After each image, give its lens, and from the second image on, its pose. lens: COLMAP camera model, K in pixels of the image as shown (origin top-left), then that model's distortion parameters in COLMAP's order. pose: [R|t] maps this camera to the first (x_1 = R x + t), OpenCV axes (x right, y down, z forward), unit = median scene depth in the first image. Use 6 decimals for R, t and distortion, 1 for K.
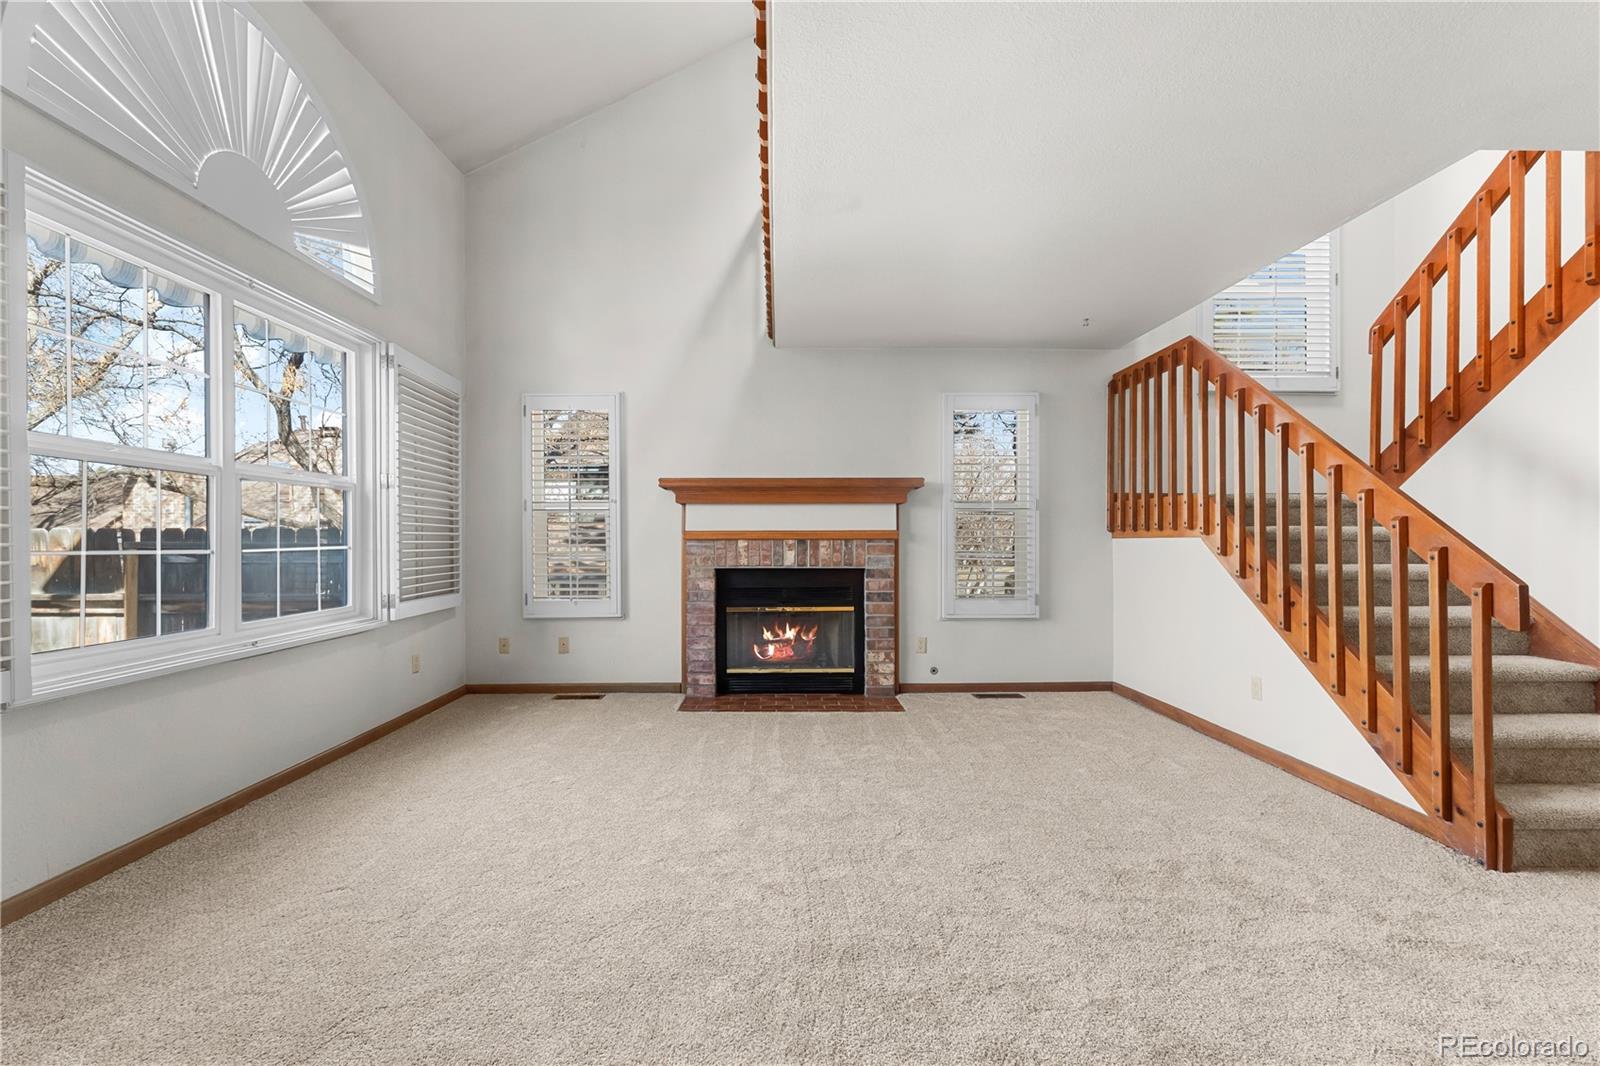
lens RADIAL K [[673.6, 0, 800.0], [0, 673.6, 533.0], [0, 0, 1]] dist [-0.009846, -0.000095]
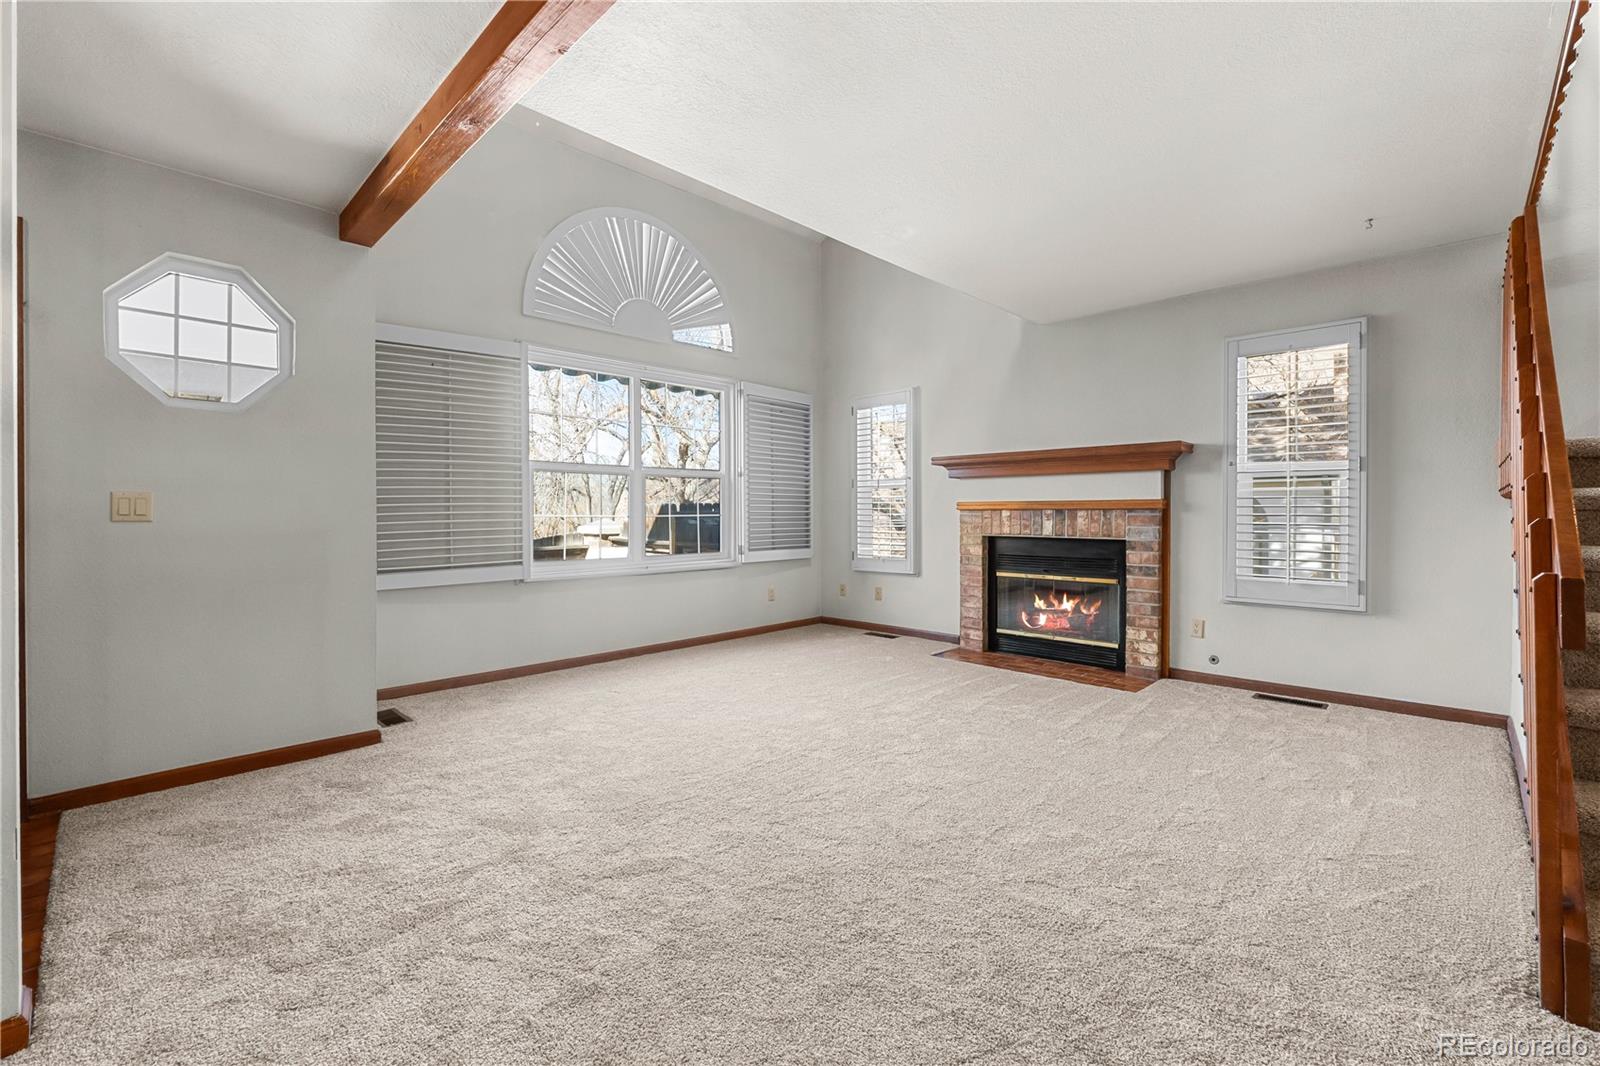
lens RADIAL K [[676.5, 0, 806.5], [0, 676.5, 498.6], [0, 0, 1]] dist [-0.006276, -0.000053]
pose [[0.711811, -0.010996, -0.702285, 0.447917], [0.005910, 0.999936, -0.009666, 0.000703], [0.702346, 0.002730, 0.711830, 0.004638]]
